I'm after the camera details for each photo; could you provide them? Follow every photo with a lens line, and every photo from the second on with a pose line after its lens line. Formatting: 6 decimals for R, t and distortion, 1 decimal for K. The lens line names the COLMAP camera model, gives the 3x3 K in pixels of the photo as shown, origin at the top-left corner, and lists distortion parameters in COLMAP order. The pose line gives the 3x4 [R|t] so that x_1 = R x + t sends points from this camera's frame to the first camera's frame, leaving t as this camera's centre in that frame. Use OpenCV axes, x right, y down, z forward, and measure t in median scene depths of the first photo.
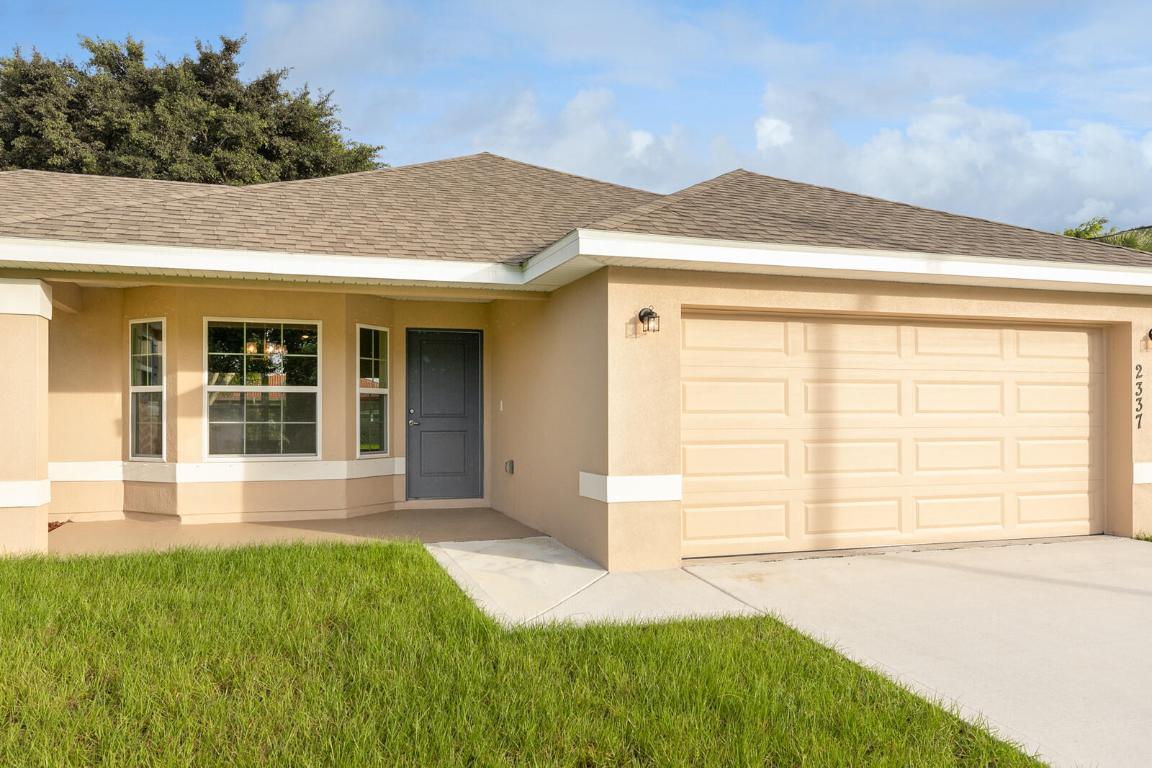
lens RADIAL K [[781.9, 0, 502.2], [0, 781.9, 403.7], [0, 0, 1]] dist [0.008833, 0.002016]
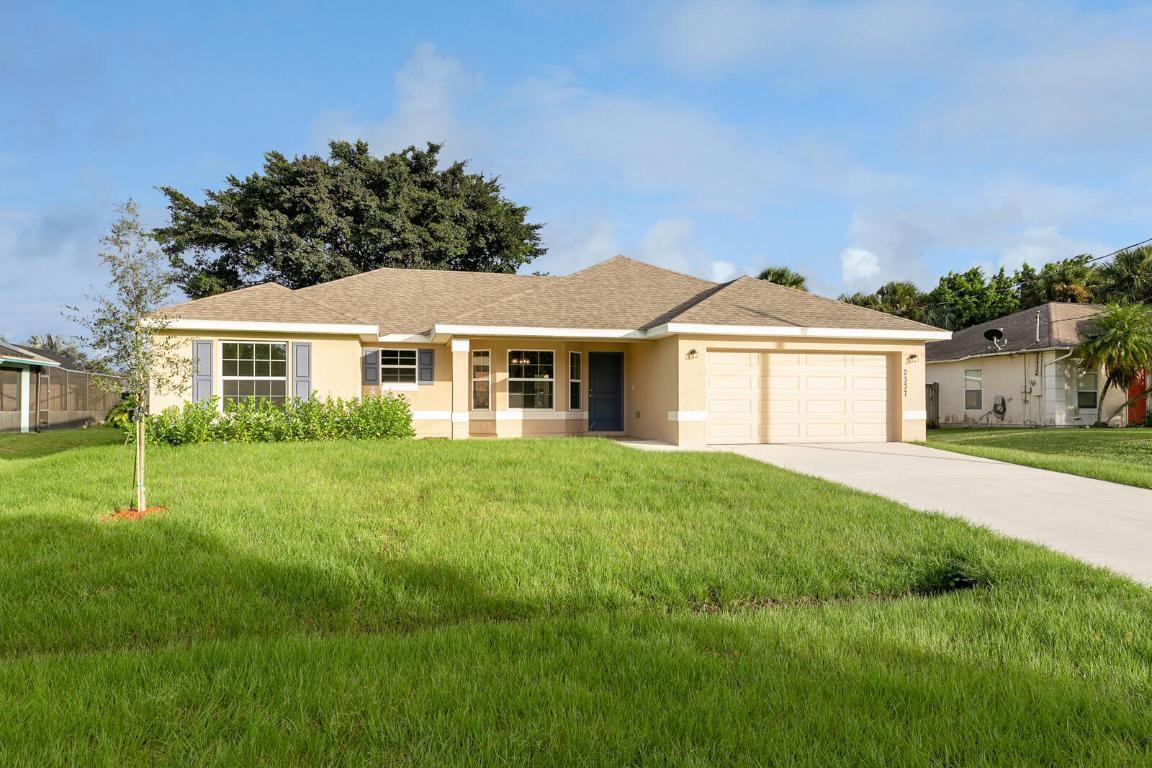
lens RADIAL K [[647.4, 0, 576.0], [0, 647.4, 384.0], [0, 0, 1]] dist [0.001320, 0.000723]
pose [[0.998511, 0.000363, -0.054556, -0.066446], [-0.001289, 0.999856, -0.016949, 0.024999], [0.054542, 0.016994, 0.998367, -0.865591]]
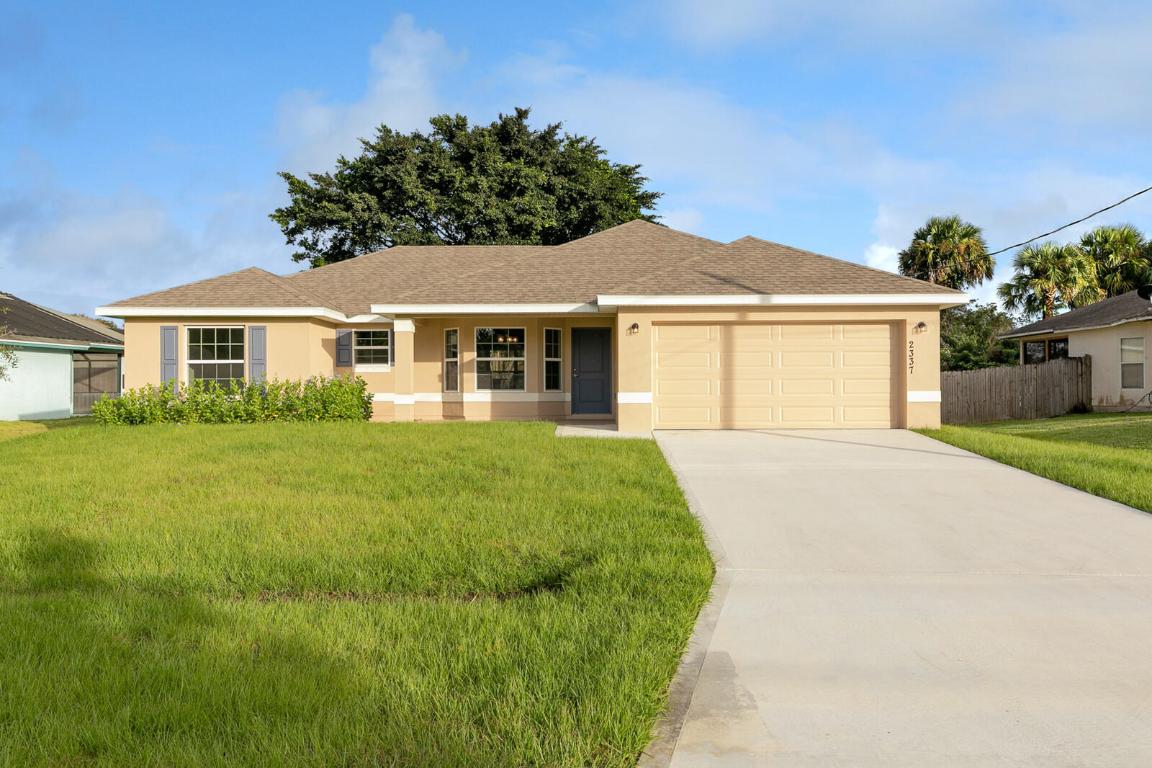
lens RADIAL K [[714.9, 0, 576.5], [0, 714.9, 358.6], [0, 0, 1]] dist [0.000152, -0.000151]
pose [[0.959929, -0.012970, -0.279942, 0.435930], [0.007130, 0.999735, -0.021869, 0.023457], [0.280151, 0.018996, 0.959768, -0.812079]]
